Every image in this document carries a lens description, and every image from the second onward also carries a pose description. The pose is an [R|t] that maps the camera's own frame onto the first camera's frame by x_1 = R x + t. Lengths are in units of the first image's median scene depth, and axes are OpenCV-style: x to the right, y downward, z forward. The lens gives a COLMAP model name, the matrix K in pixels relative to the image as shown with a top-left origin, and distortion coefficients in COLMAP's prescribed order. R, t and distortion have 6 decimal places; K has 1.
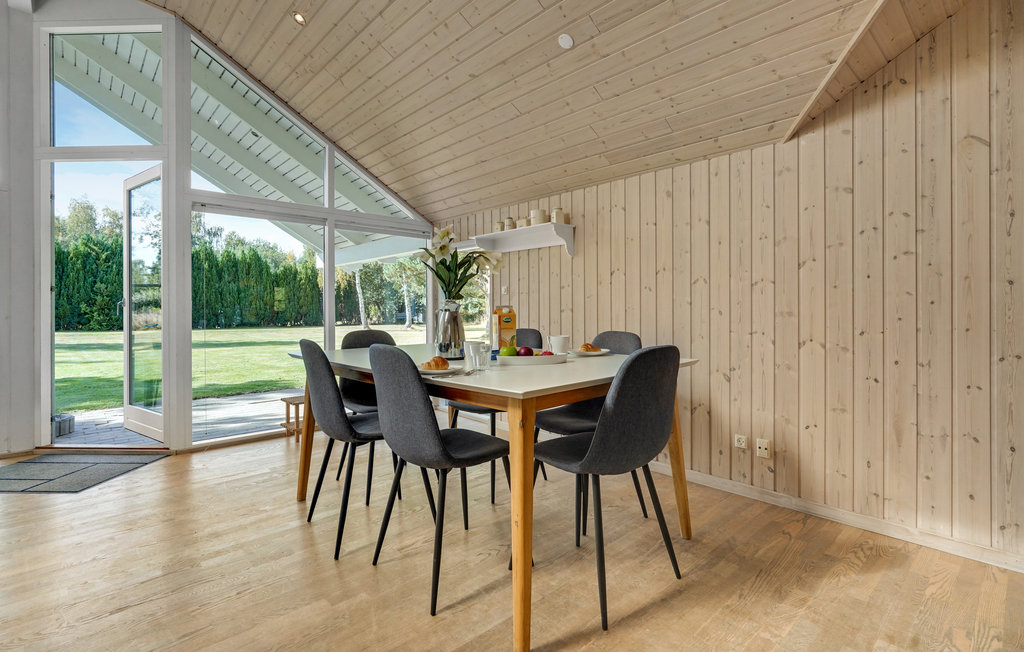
lens RADIAL K [[480.6, 0, 511.1], [0, 480.6, 309.9], [0, 0, 1]] dist [0.002694, 0.000235]
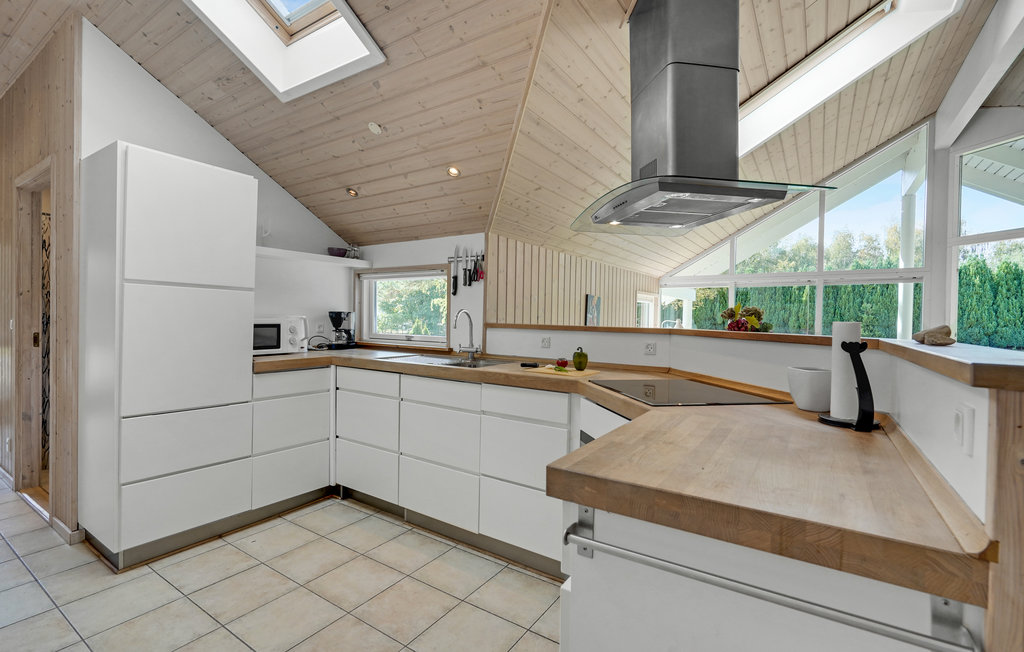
lens RADIAL K [[456.6, 0, 514.2], [0, 456.6, 322.6], [0, 0, 1]] dist [-0.000684, -0.000137]
pose [[0.236462, 0.017281, -0.971487, 0.039458], [-0.017063, 0.999761, 0.013631, -0.074278], [0.971491, 0.013354, 0.236700, -0.542801]]
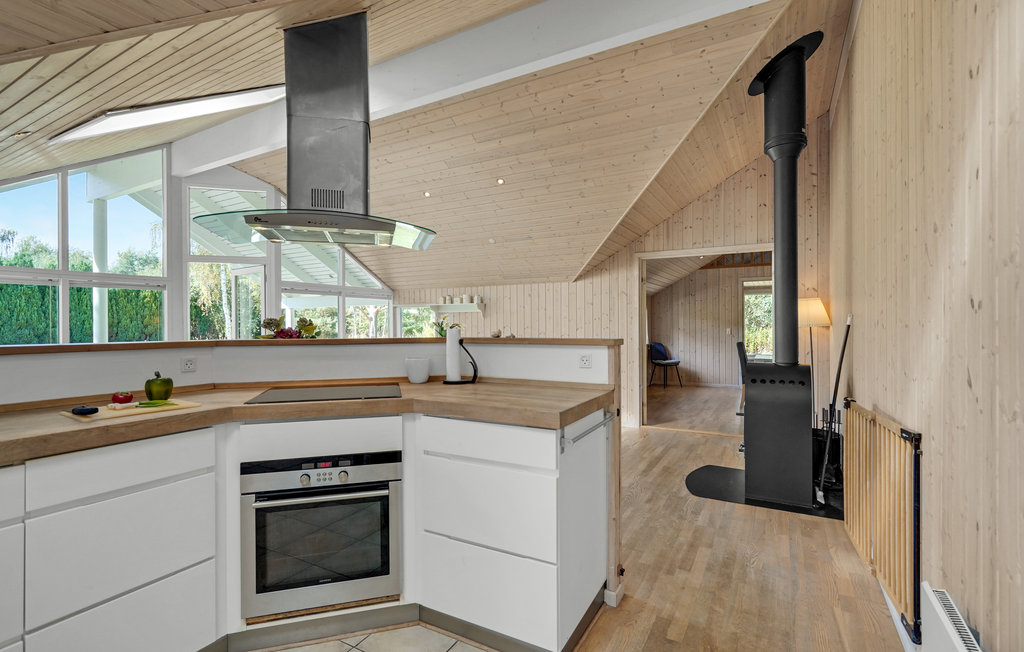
lens RADIAL K [[463.8, 0, 511.4], [0, 463.8, 320.4], [0, 0, 1]] dist [-0.000783, -0.000187]
pose [[0.950332, 0.000192, 0.311238, -0.360481], [0.002490, 0.999963, -0.008222, -0.080623], [-0.311228, 0.008589, 0.950296, -0.877068]]
